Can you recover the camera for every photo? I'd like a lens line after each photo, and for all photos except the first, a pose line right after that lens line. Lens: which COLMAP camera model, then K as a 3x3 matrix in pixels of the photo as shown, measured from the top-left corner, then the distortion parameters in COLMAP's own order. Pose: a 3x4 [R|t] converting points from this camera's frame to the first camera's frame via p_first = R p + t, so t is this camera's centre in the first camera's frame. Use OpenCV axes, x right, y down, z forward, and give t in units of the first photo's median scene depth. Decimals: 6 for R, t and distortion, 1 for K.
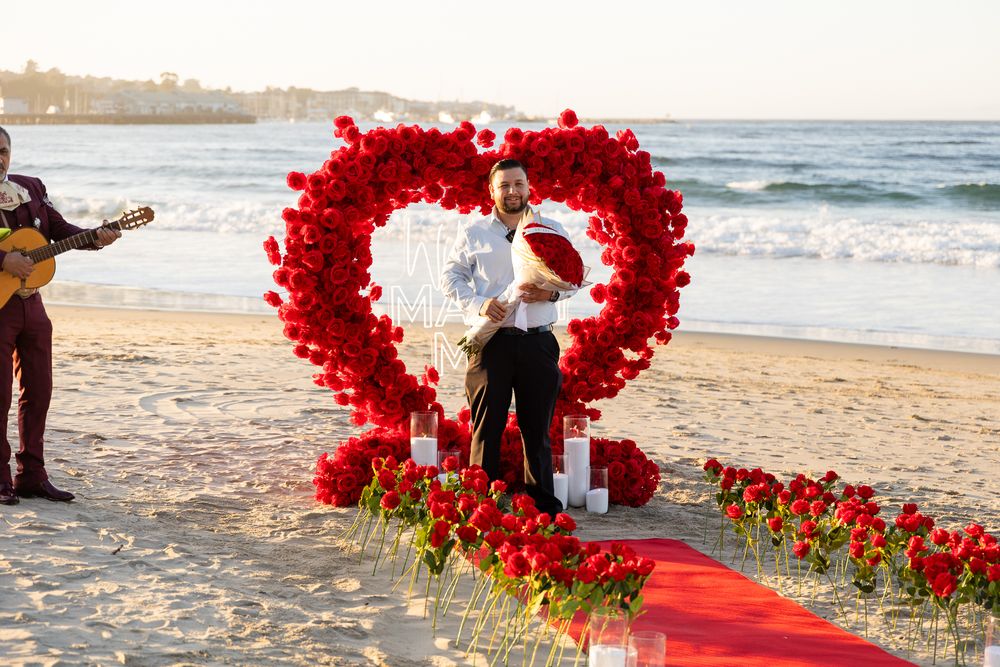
lens RADIAL K [[1907.9, 0, 500.4], [0, 1907.9, 333.3], [0, 0, 1]] dist [-0.011867, -0.027315]
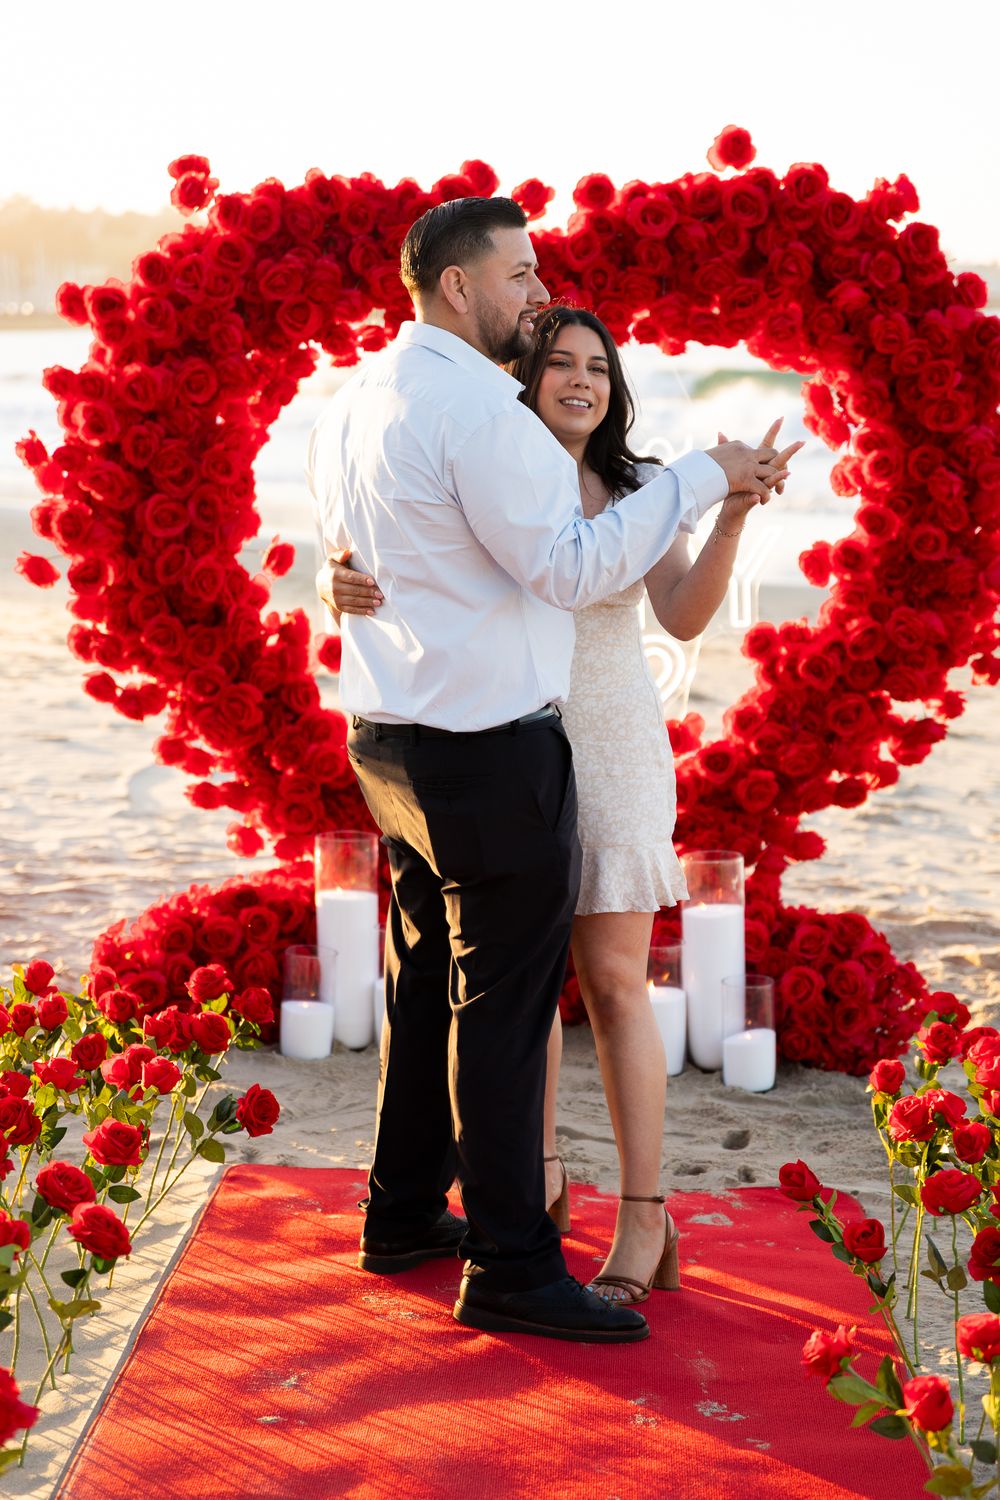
lens RADIAL K [[2797.8, 0, 496.3], [0, 2797.8, 745.7], [0, 0, 1]] dist [-0.007897, 0.075376]
pose [[0.951287, 0.026542, -0.307162, 0.182644], [-0.013303, 0.998893, 0.045113, -0.007720], [0.308019, -0.038829, 0.950587, 0.397924]]
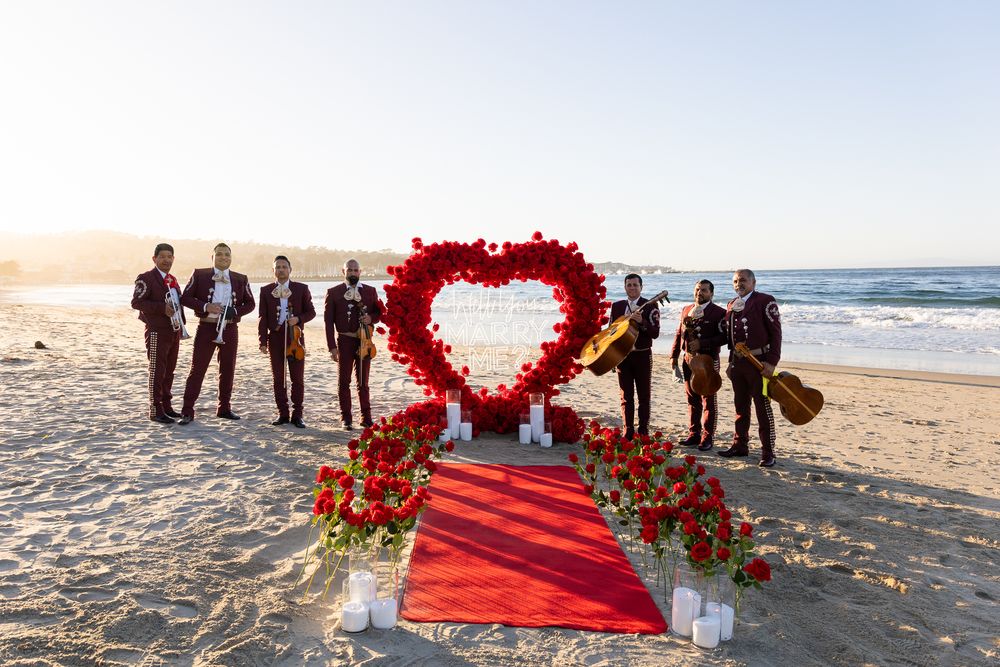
lens RADIAL K [[698.6, 0, 478.5], [0, 698.6, 322.3], [0, 0, 1]] dist [-0.005393, -0.000565]
pose [[0.966147, -0.004747, -0.257949, 0.160642], [-0.006431, 0.999077, -0.042473, 0.003299], [0.257912, 0.042694, 0.965225, 0.323239]]
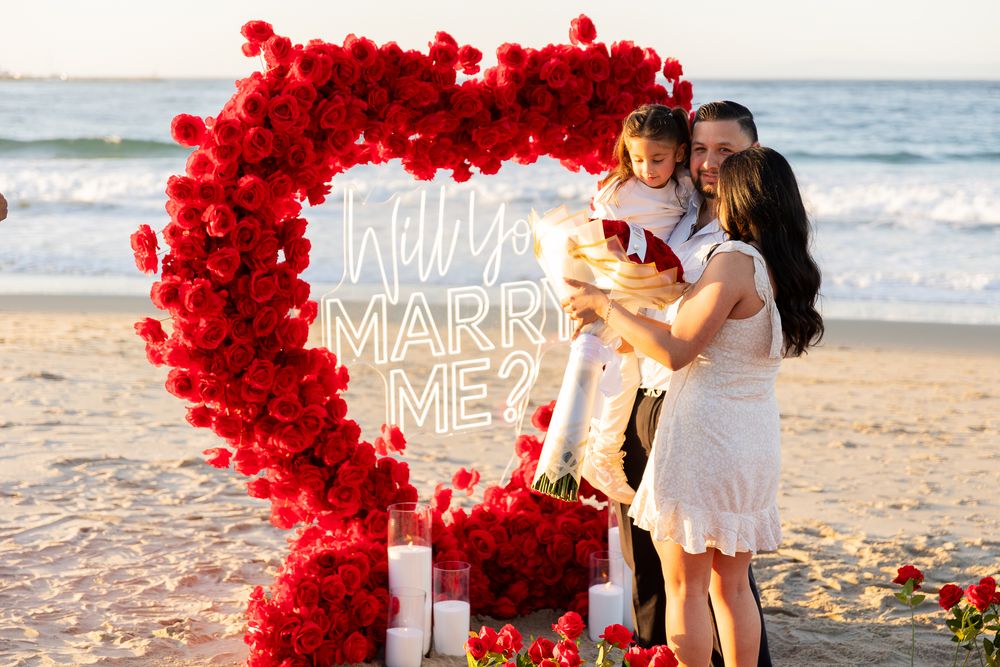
lens RADIAL K [[1817.0, 0, 500.6], [0, 1817.0, 333.1], [0, 0, 1]] dist [-0.013523, -0.037823]
pose [[0.965237, -0.040241, 0.258260, -0.156556], [0.033620, 0.998984, 0.030002, -0.030006], [-0.259205, -0.020277, 0.965610, 0.420863]]
